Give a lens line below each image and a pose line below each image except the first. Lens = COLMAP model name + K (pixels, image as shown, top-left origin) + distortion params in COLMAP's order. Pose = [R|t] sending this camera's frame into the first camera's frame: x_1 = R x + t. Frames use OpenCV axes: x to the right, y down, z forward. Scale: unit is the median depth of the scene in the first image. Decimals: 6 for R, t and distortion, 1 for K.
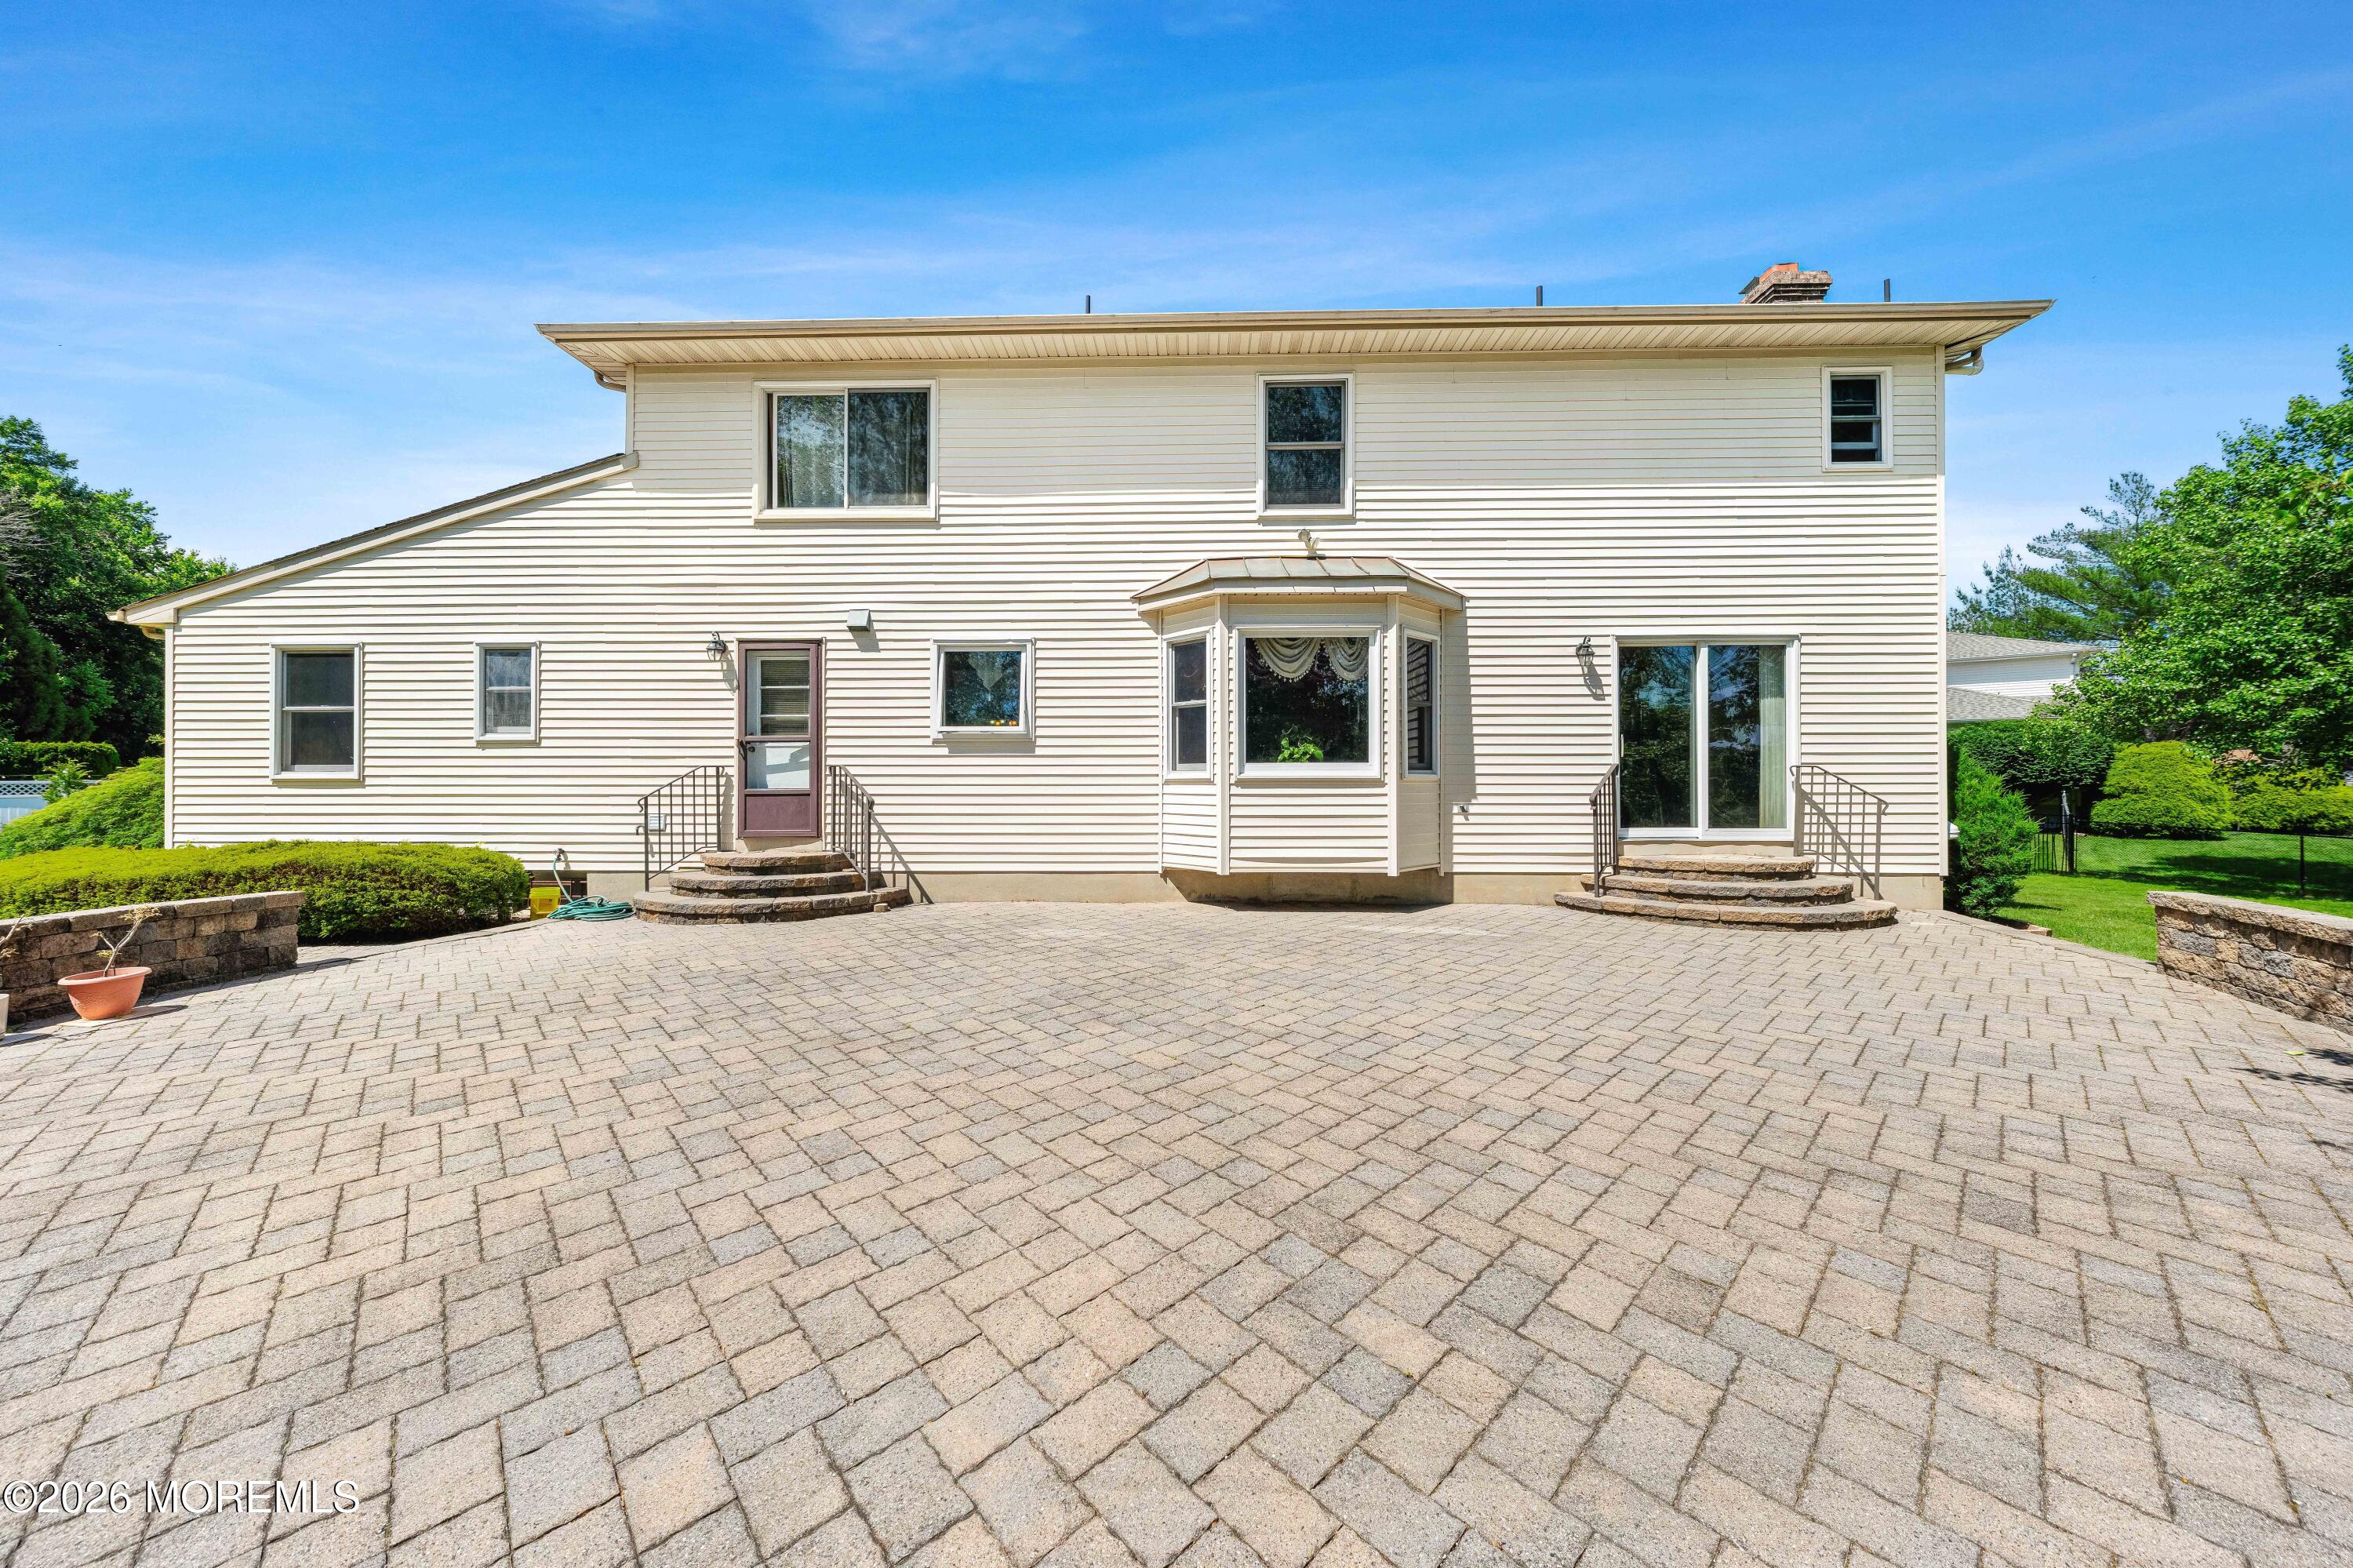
lens RADIAL K [[792.1, 0, 1176.5], [0, 792.1, 784.0], [0, 0, 1]] dist [-0.001811, -0.000278]
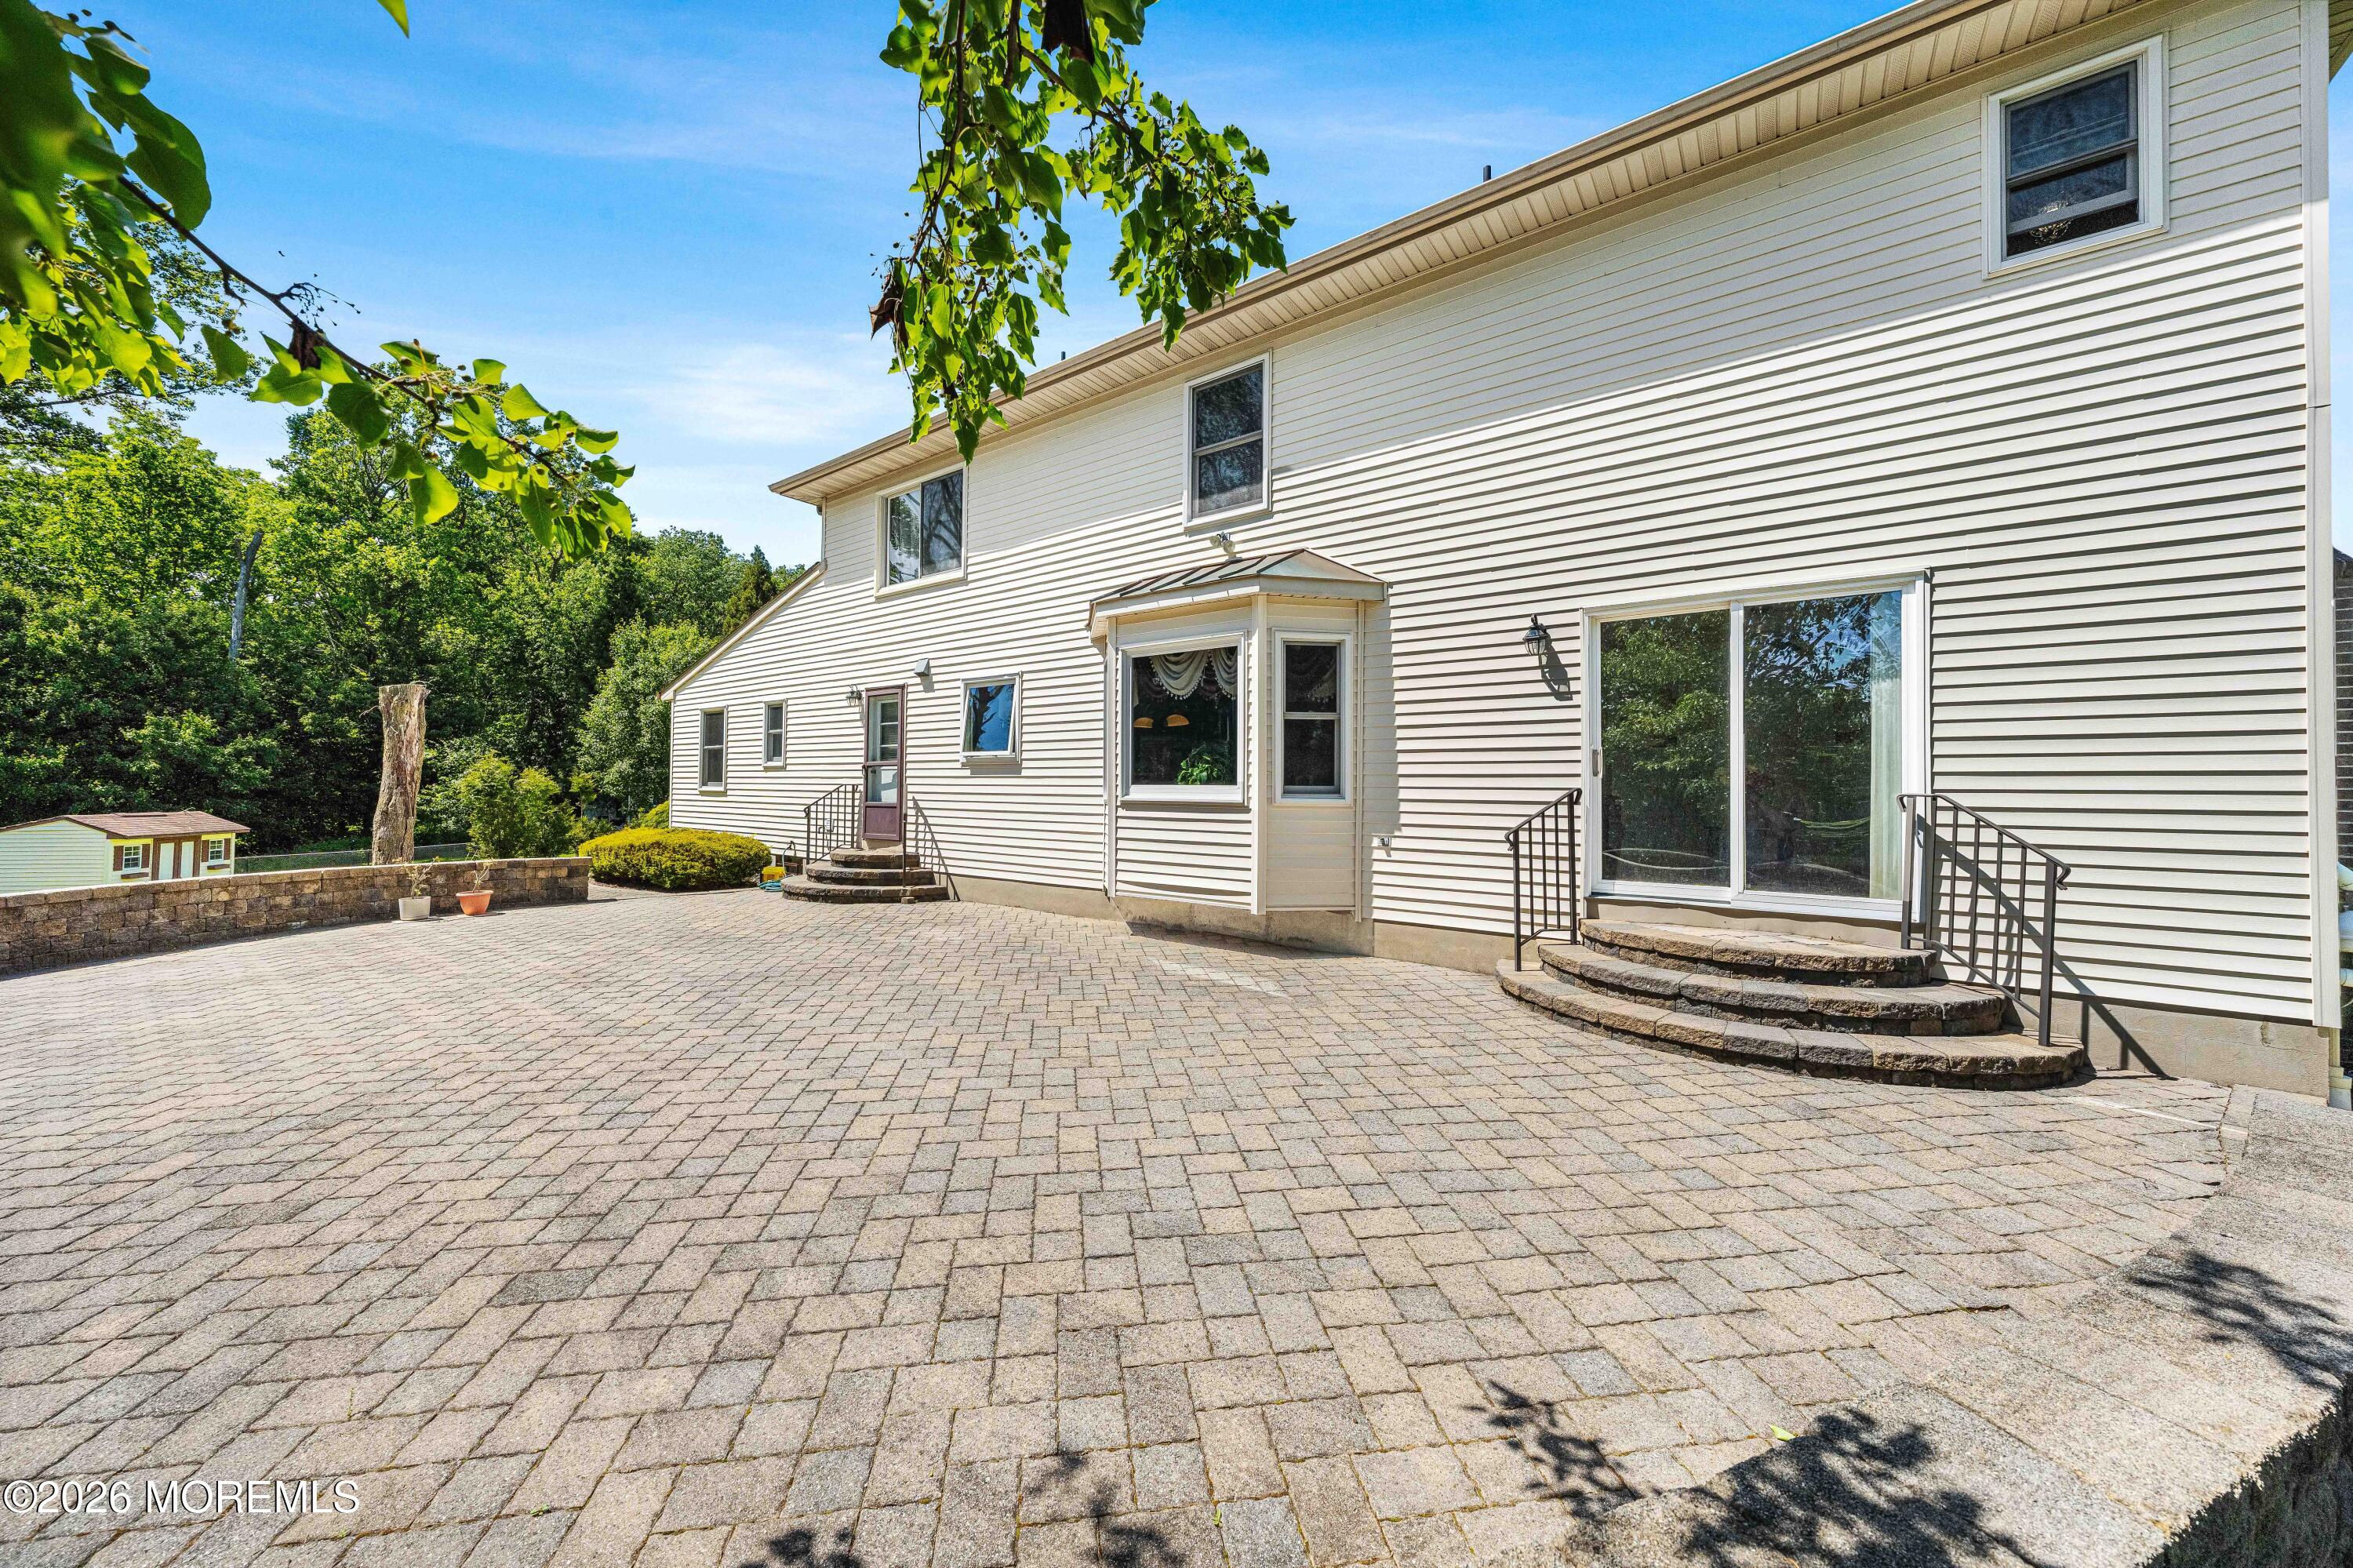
lens RADIAL K [[814.0, 0, 1176.5], [0, 814.0, 784.0], [0, 0, 1]] dist [-0.006972, 0.002462]
pose [[0.821286, 0.004738, -0.570497, 0.668159], [-0.013411, 0.999850, -0.011003, -0.016307], [0.570359, 0.016687, 0.821226, 0.190084]]
